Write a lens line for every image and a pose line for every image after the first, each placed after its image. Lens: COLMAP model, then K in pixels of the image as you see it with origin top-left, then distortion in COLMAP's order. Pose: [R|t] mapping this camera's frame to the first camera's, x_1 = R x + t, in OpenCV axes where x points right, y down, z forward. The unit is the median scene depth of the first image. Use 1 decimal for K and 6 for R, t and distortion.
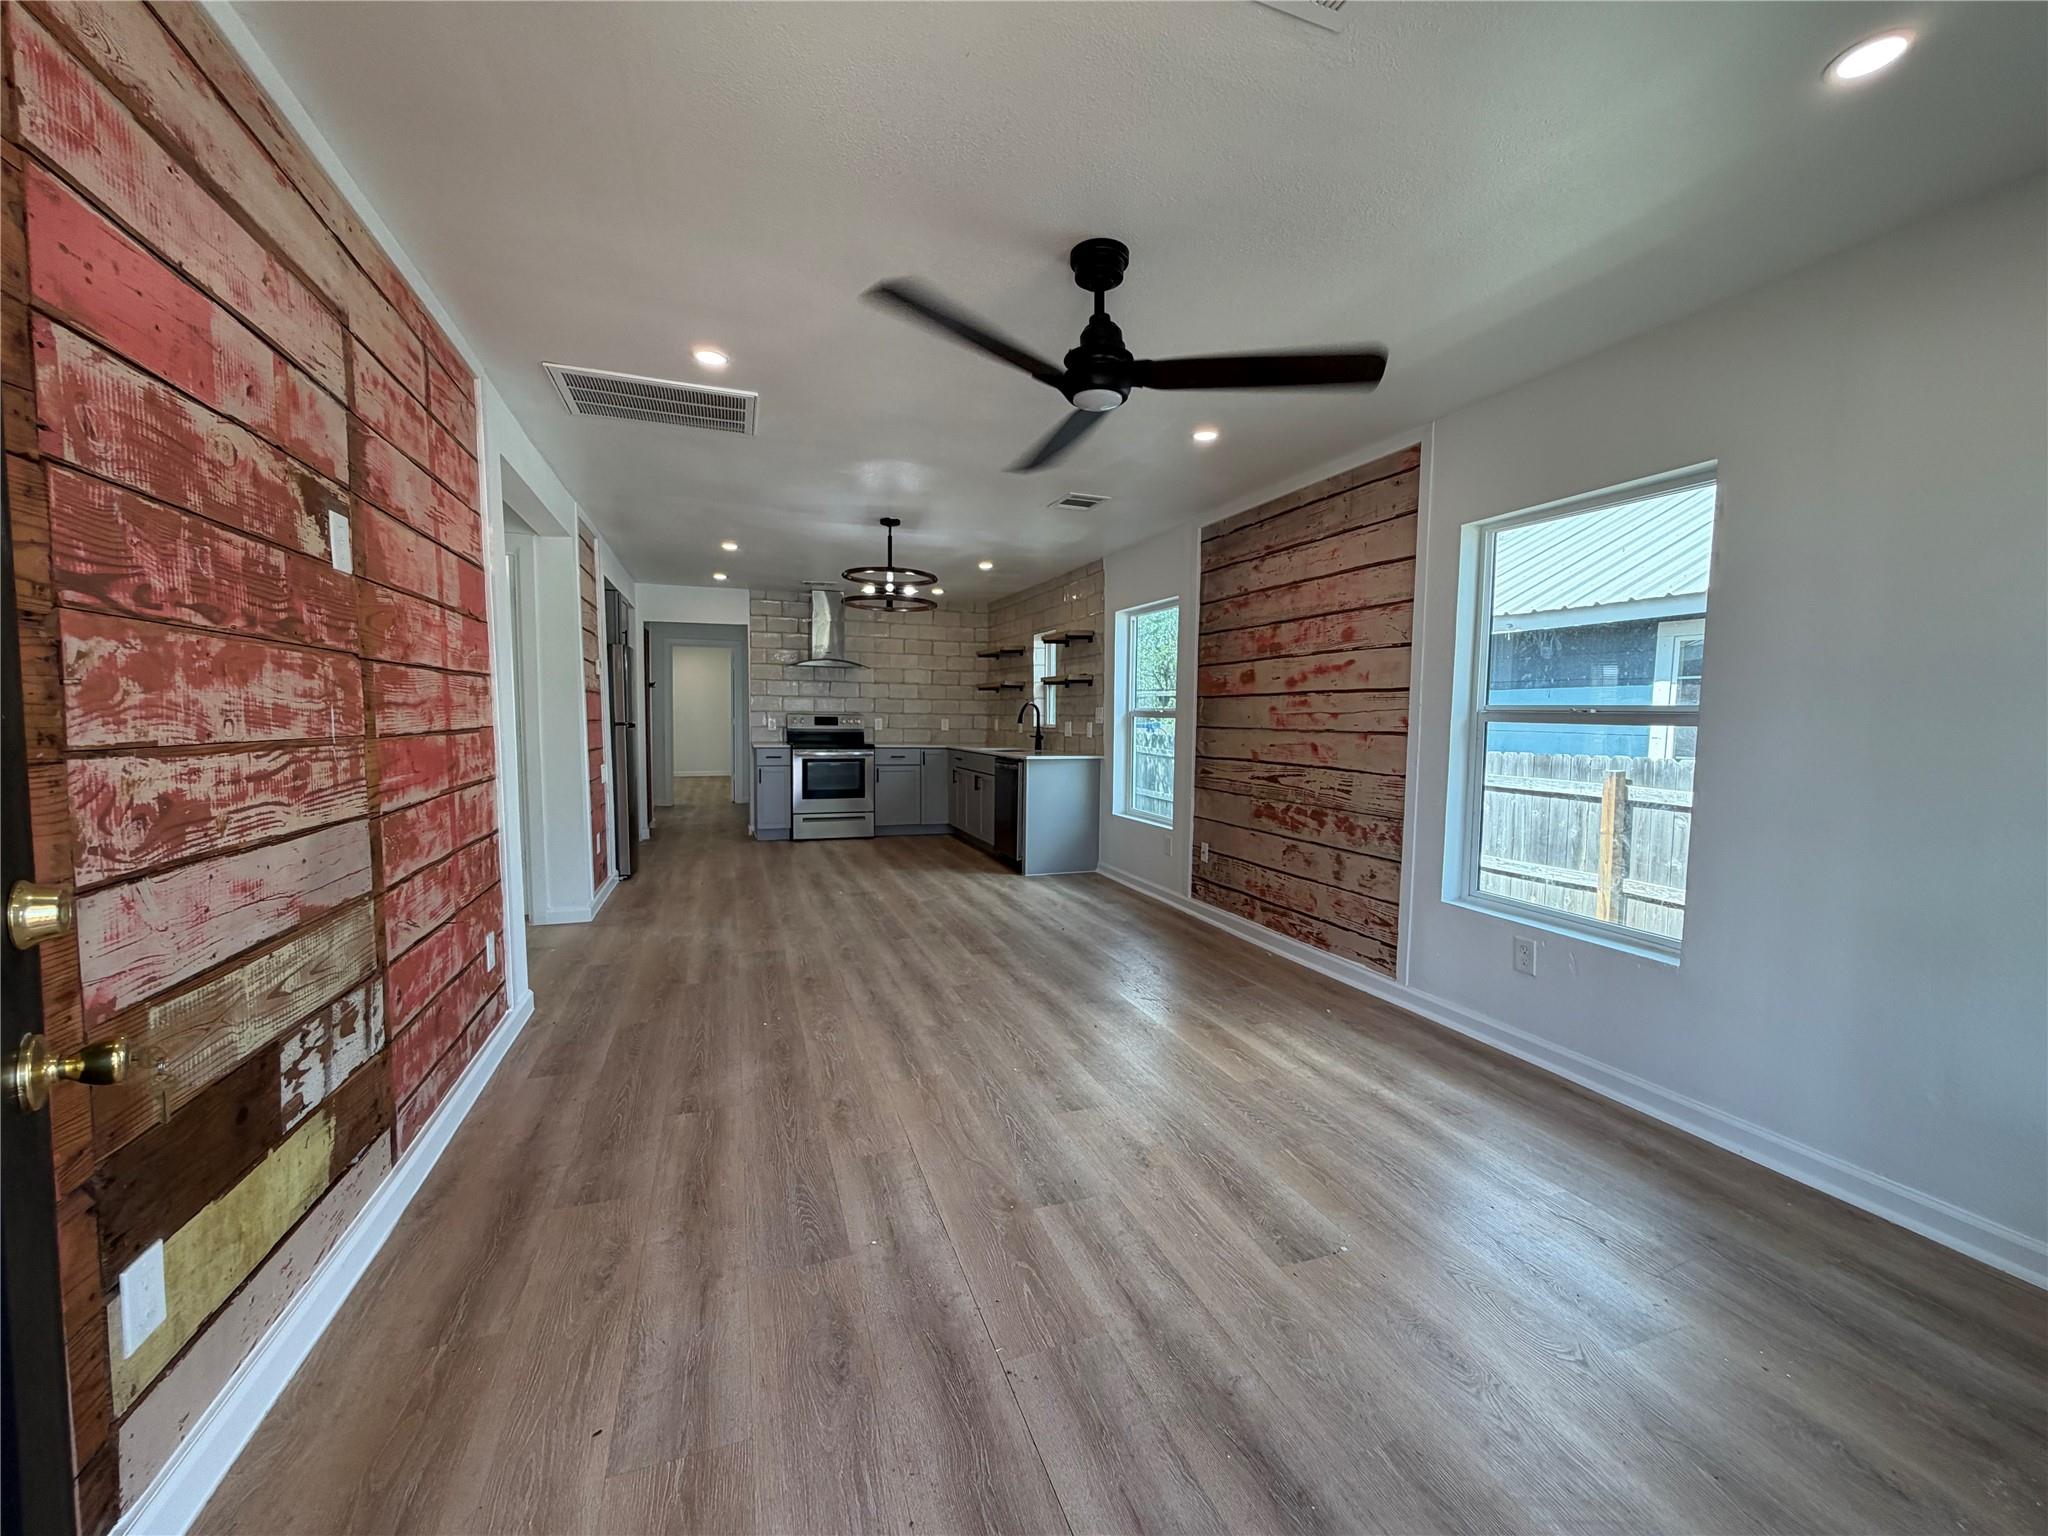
lens RADIAL K [[816.2, 0, 1018.2], [0, 816.2, 769.0], [0, 0, 1]] dist [0.000922, -0.000012]
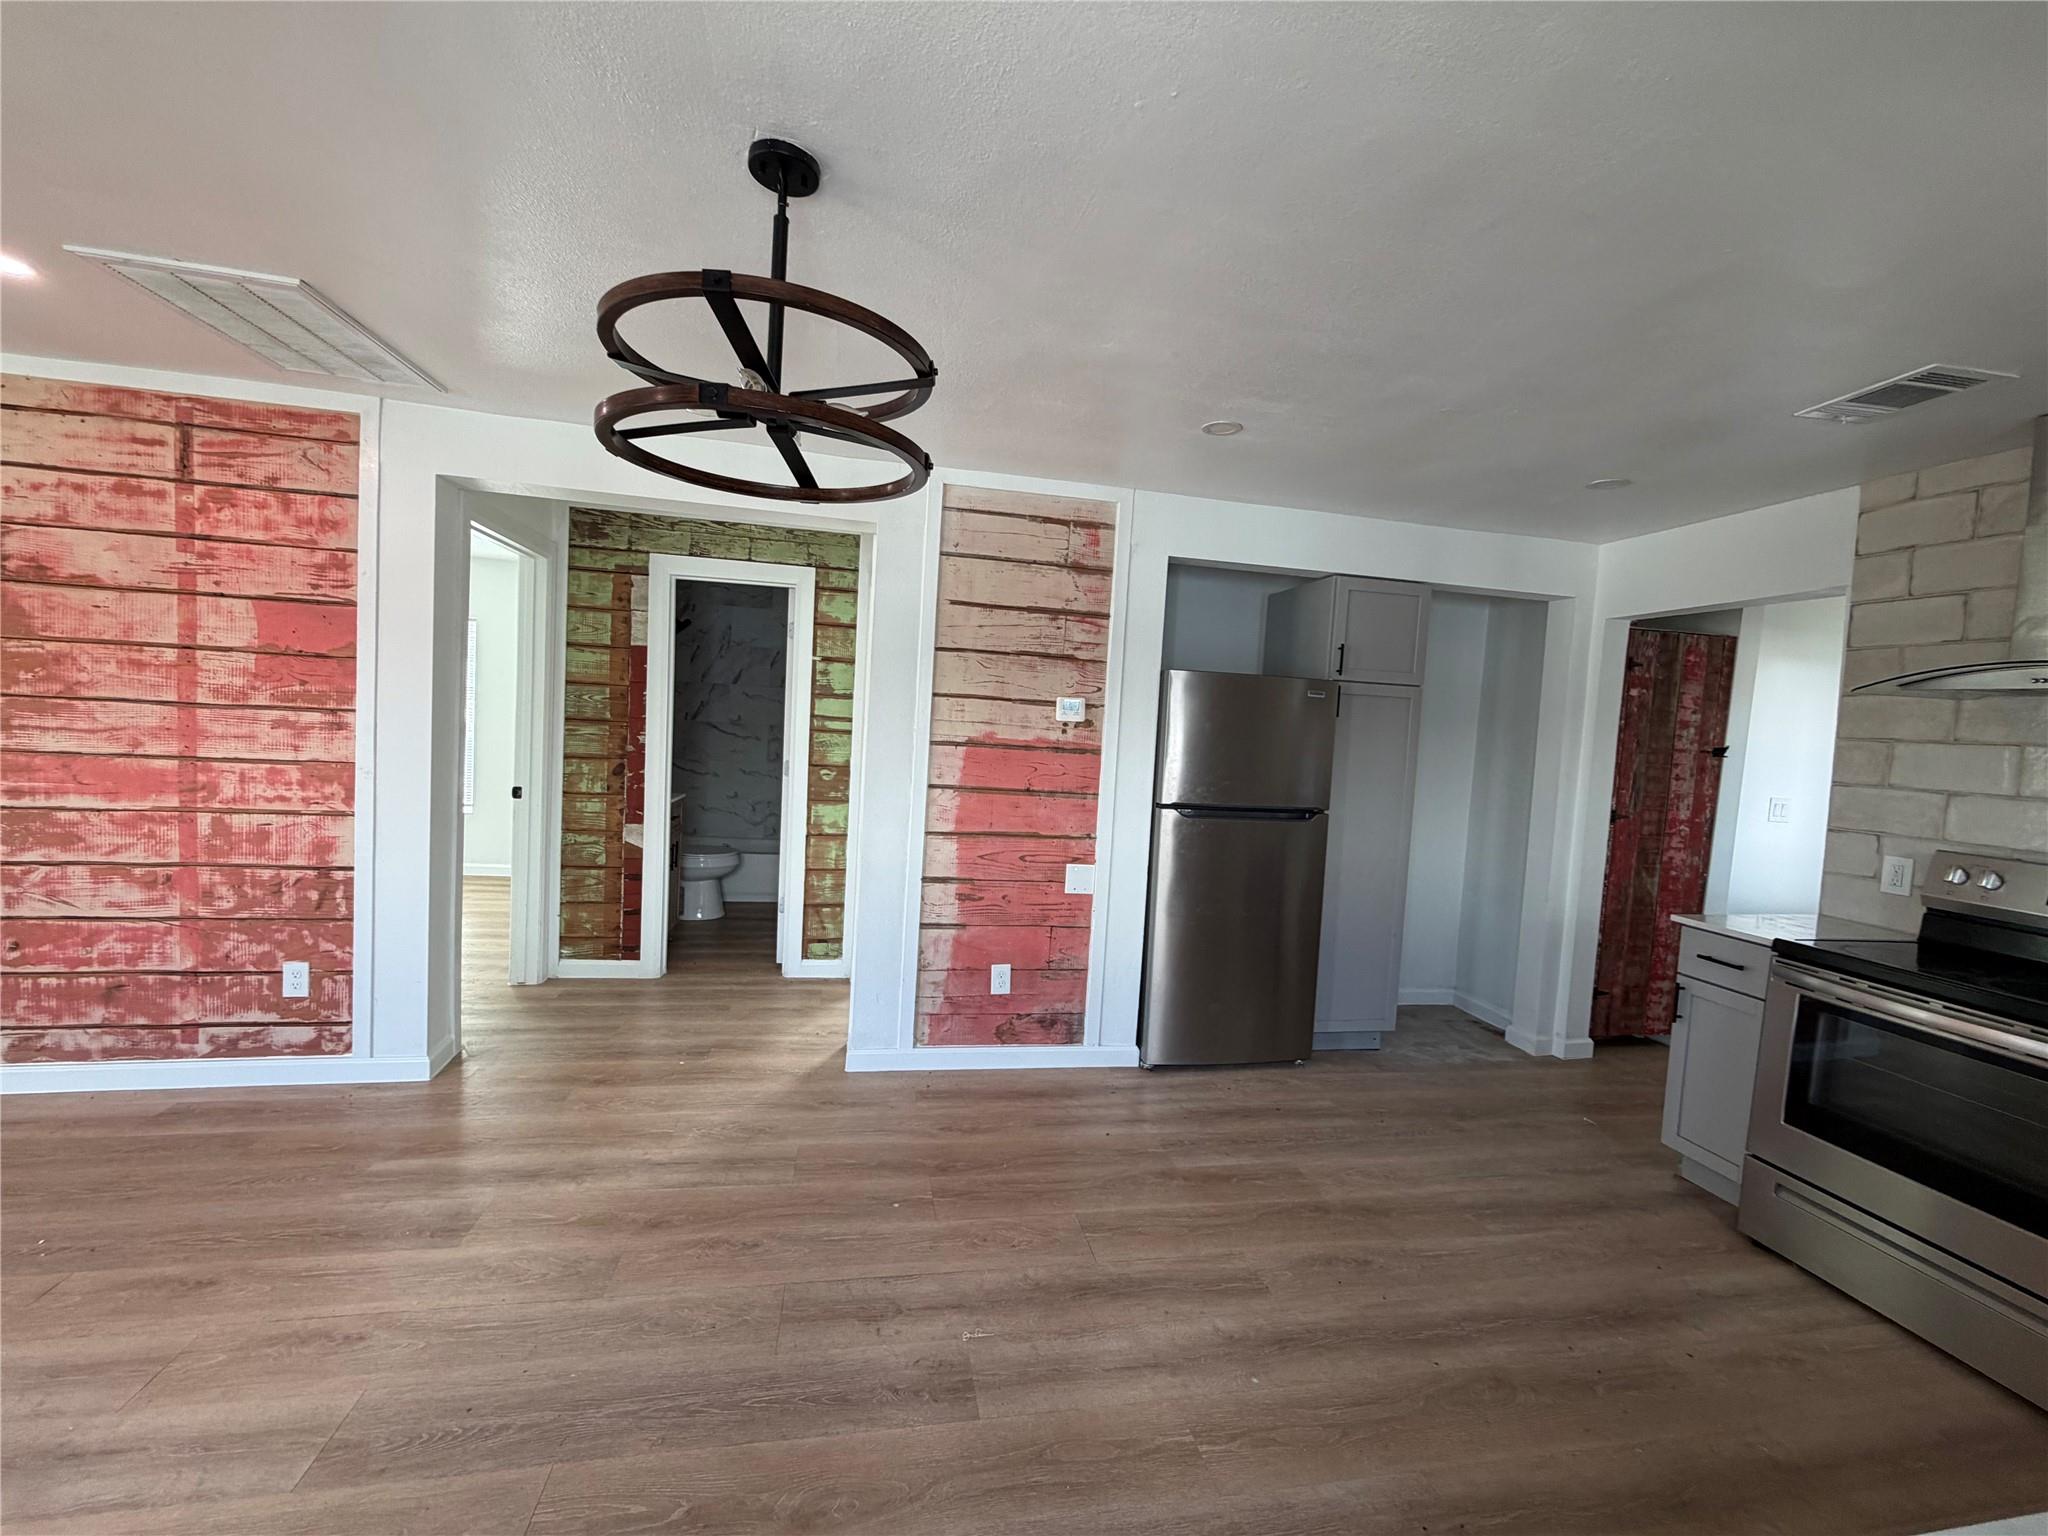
lens RADIAL K [[816.2, 0, 1018.2], [0, 816.2, 769.0], [0, 0, 1]] dist [0.000922, -0.000012]
pose [[-0.150623, 0.037598, -0.987876, 0.149893], [-0.124538, 0.990594, 0.056690, -0.143959], [0.980716, 0.131567, -0.144524, 1.387655]]
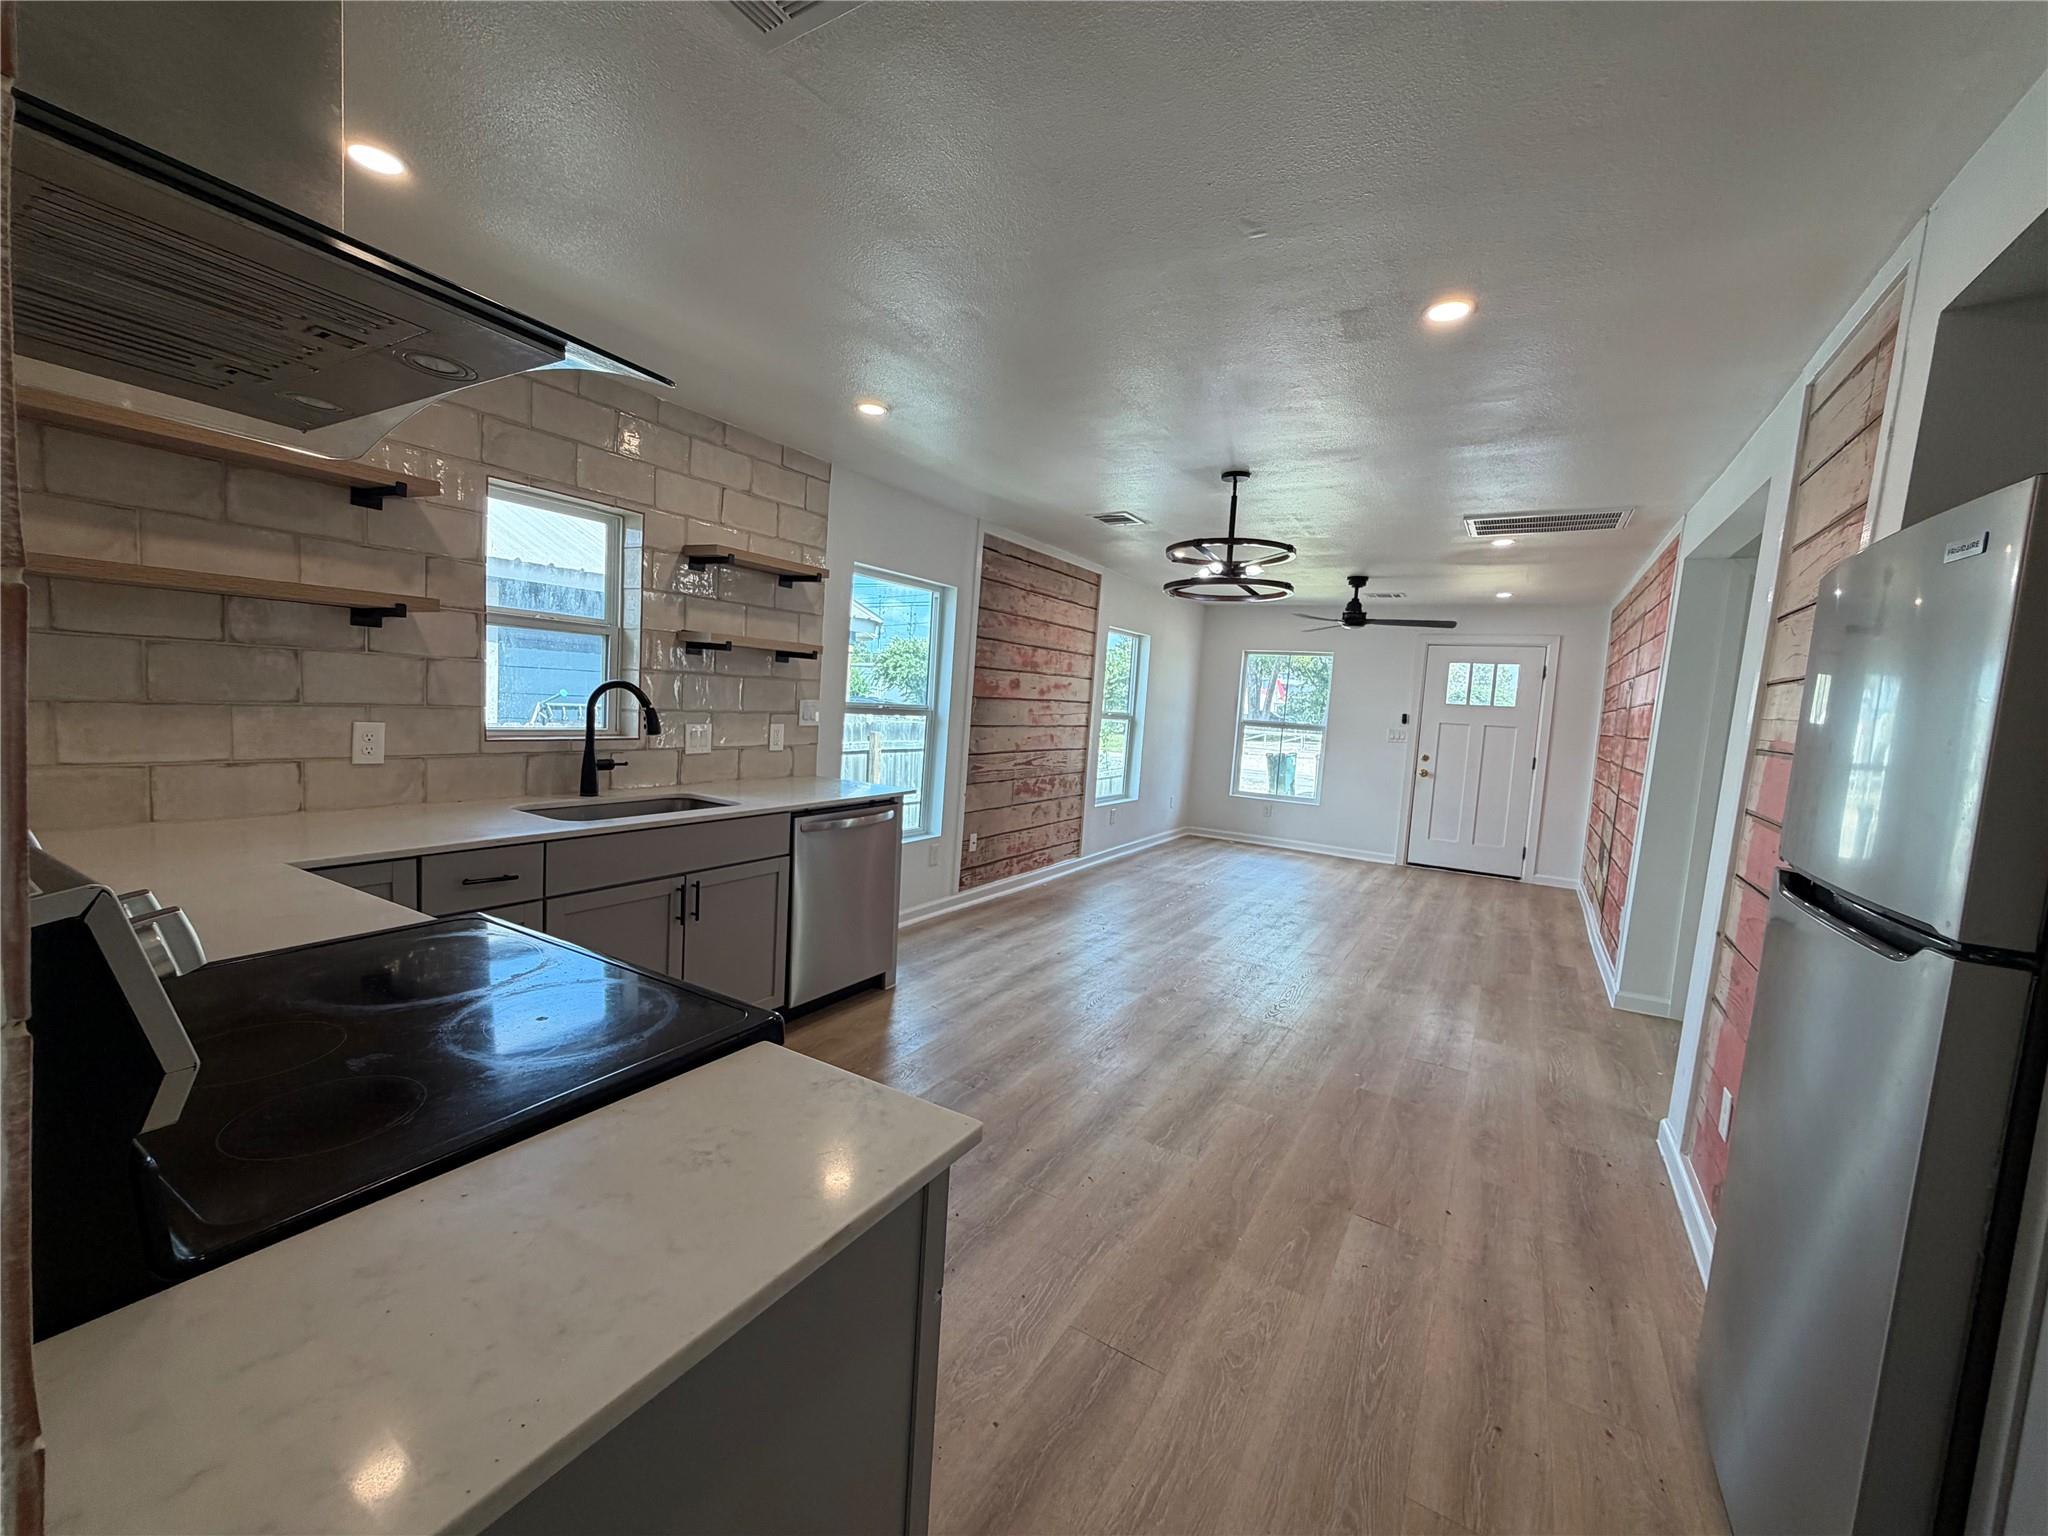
lens RADIAL K [[816.2, 0, 1018.2], [0, 816.2, 769.0], [0, 0, 1]] dist [0.000922, -0.000012]
pose [[-0.626656, -0.118166, 0.770285, -0.752587], [-0.016138, 0.990193, 0.138772, -0.173007], [-0.779129, 0.074531, -0.622417, 1.953922]]
